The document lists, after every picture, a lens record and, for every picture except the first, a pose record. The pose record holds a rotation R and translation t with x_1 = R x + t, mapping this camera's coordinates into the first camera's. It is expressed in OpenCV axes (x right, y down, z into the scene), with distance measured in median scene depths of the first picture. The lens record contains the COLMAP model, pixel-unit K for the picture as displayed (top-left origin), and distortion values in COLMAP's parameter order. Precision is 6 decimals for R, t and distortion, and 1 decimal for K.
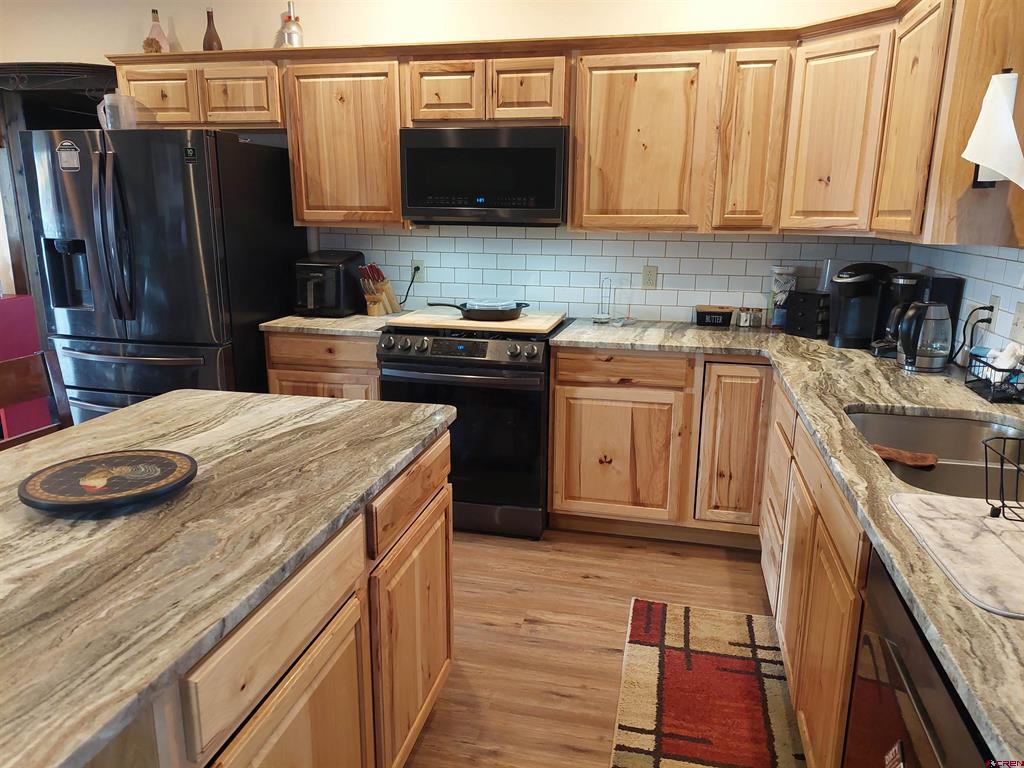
lens RADIAL K [[738.6, 0, 507.5], [0, 738.6, 385.5], [0, 0, 1]] dist [0.065395, -0.067724]
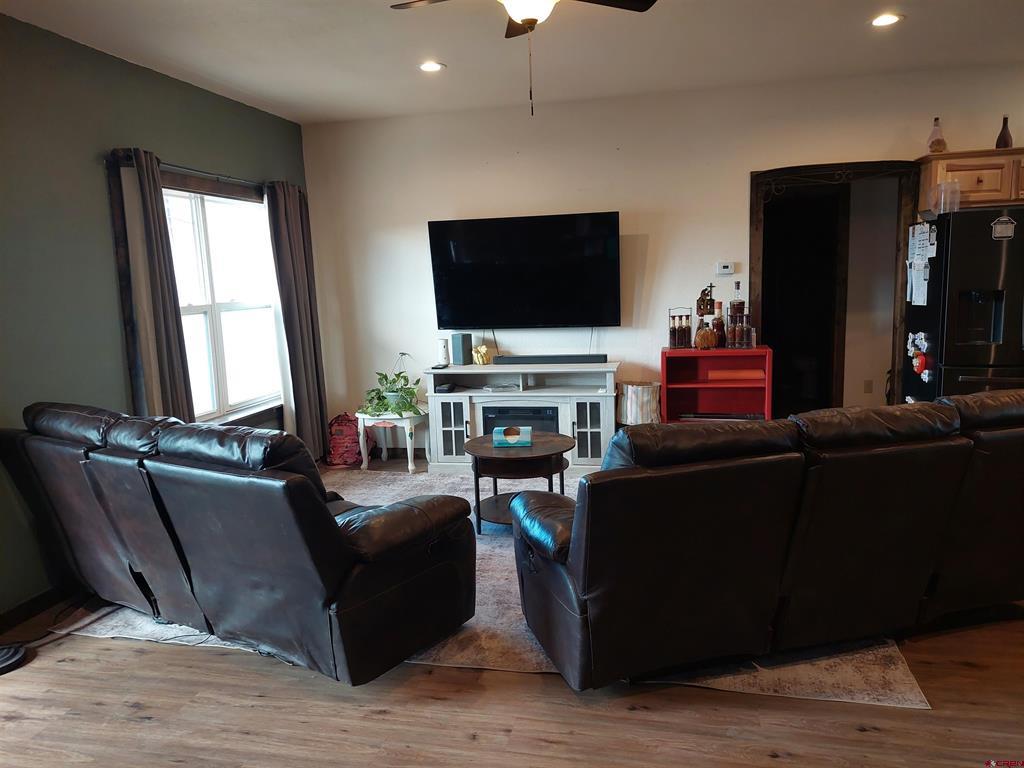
lens RADIAL K [[720.2, 0, 534.4], [0, 720.2, 370.6], [0, 0, 1]] dist [0.003486, -0.001264]
pose [[0.998804, -0.048835, 0.002307, -1.457967], [0.048818, 0.993673, -0.101148, 0.034244], [0.002647, 0.101140, 0.994869, -0.251931]]
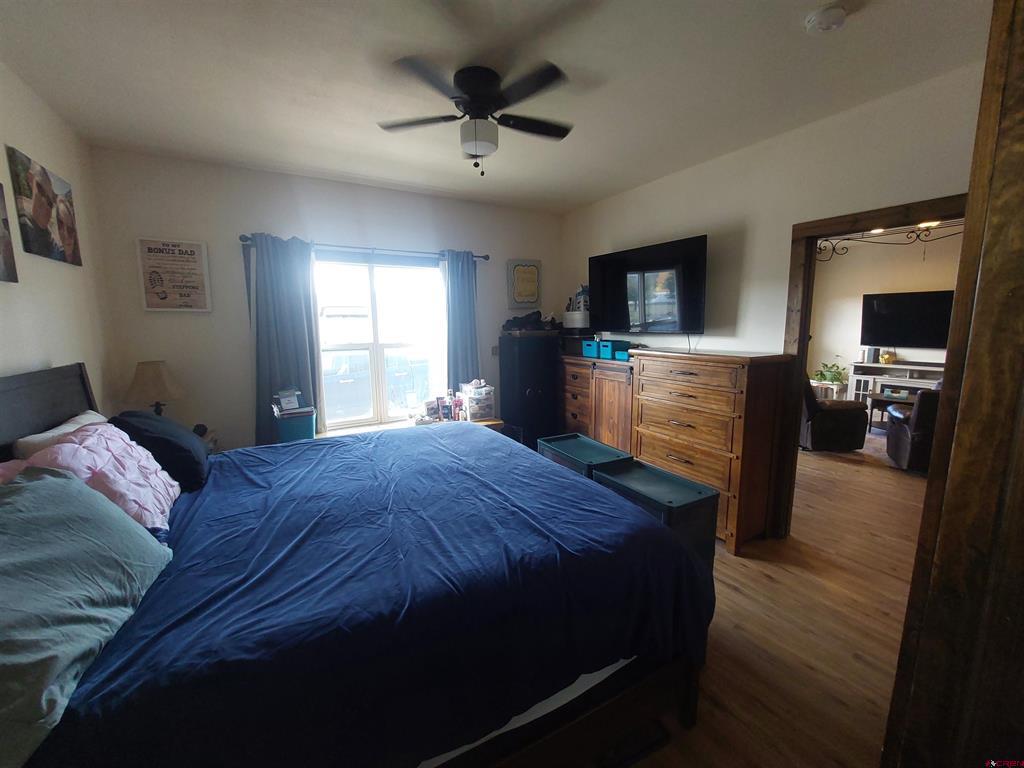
lens RADIAL K [[413.8, 0, 512.0], [0, 413.8, 384.0], [0, 0, 1]] dist [-0.011150, 0.000184]
pose [[0.683431, 0.079990, -0.725620, -1.356553], [-0.143245, 0.989349, -0.025854, 0.257792], [0.715824, 0.121611, 0.687610, -1.252600]]
